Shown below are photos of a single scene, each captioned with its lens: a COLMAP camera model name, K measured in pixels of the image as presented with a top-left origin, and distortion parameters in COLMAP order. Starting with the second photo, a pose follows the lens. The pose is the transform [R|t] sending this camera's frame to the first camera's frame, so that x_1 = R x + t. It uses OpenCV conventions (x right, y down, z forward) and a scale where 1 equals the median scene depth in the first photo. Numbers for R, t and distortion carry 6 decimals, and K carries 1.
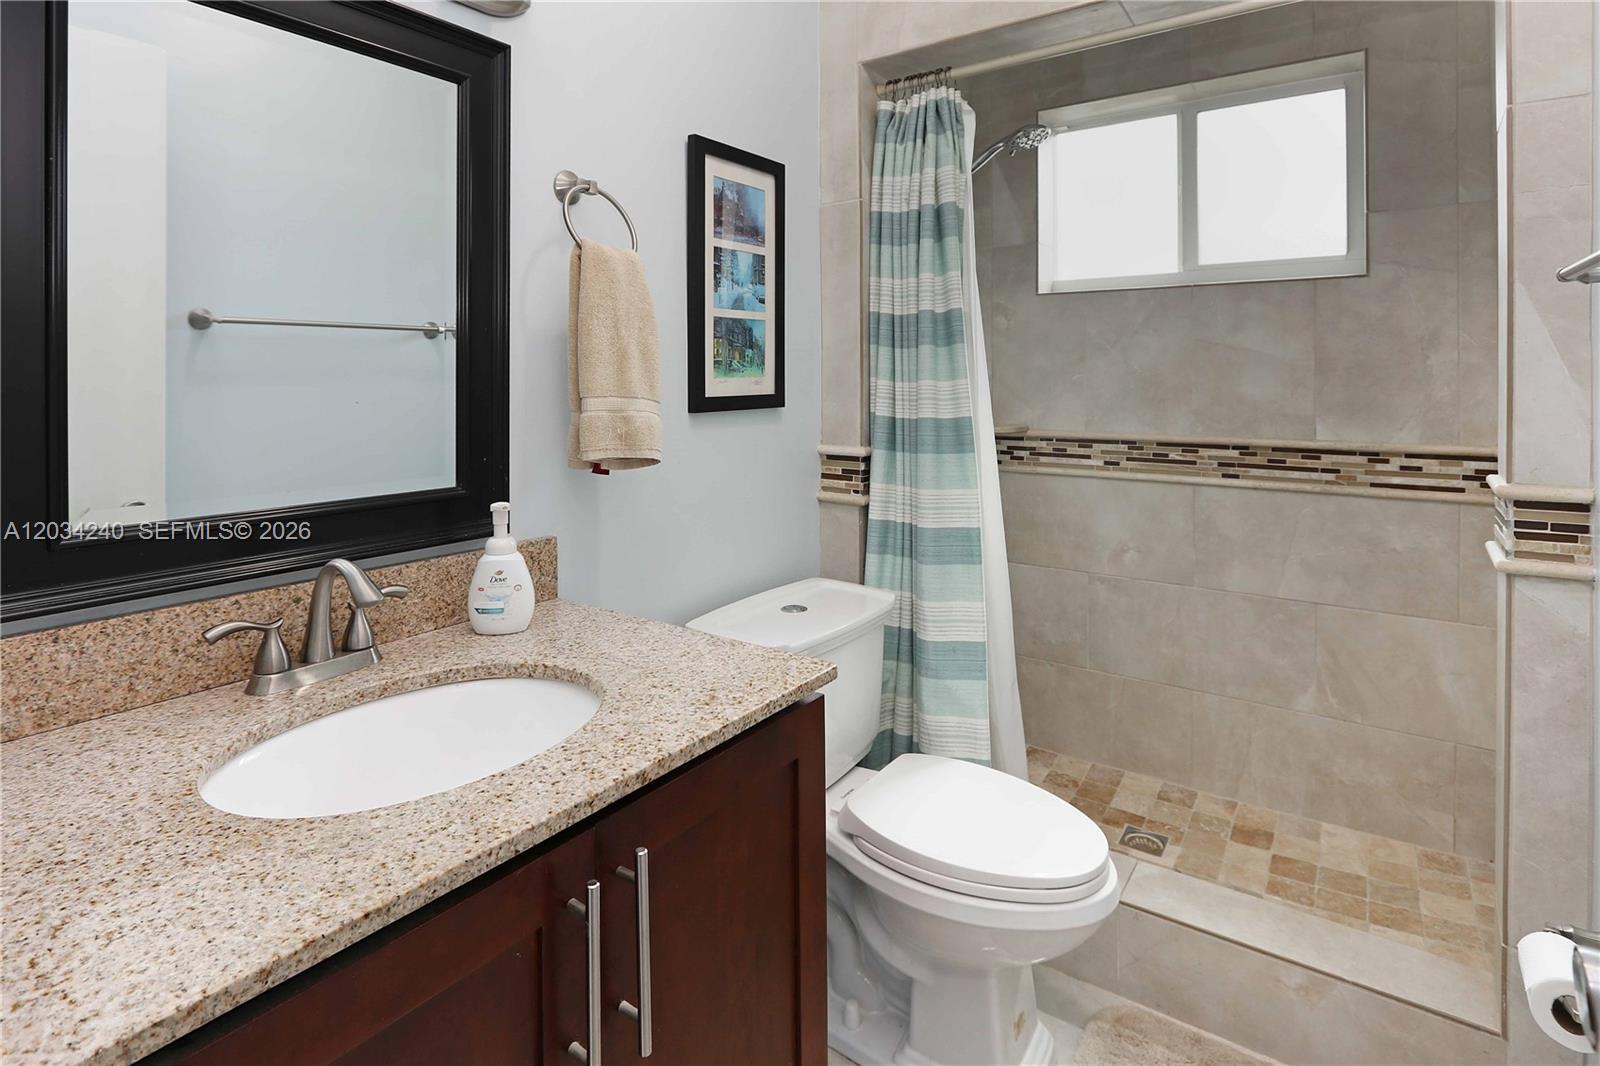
lens RADIAL K [[851.8, 0, 847.3], [0, 851.8, 361.4], [0, 0, 1]] dist [0.001228, 0.001901]
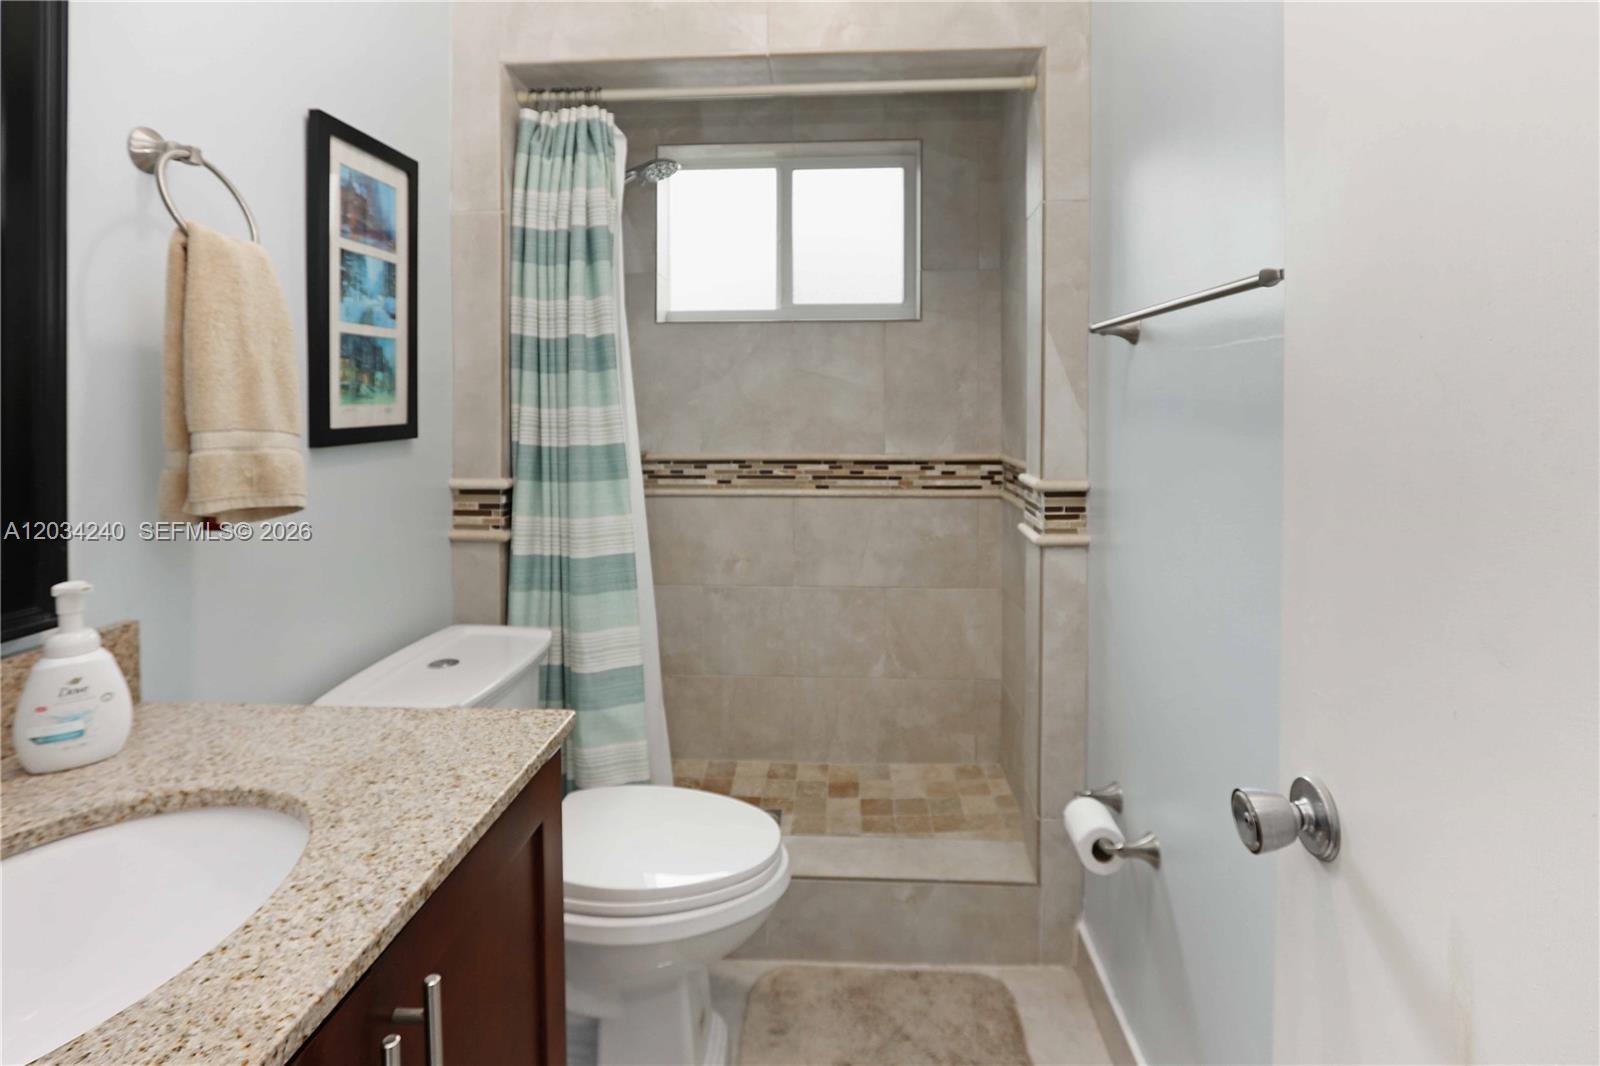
lens RADIAL K [[815.8, 0, 803.0], [0, 815.8, 395.9], [0, 0, 1]] dist [-0.001485, 0.001876]
pose [[0.850870, 0.000558, 0.525377, -0.176531], [-0.006160, 0.999941, 0.008915, 0.000190], [-0.525341, -0.010822, 0.850823, 0.073722]]
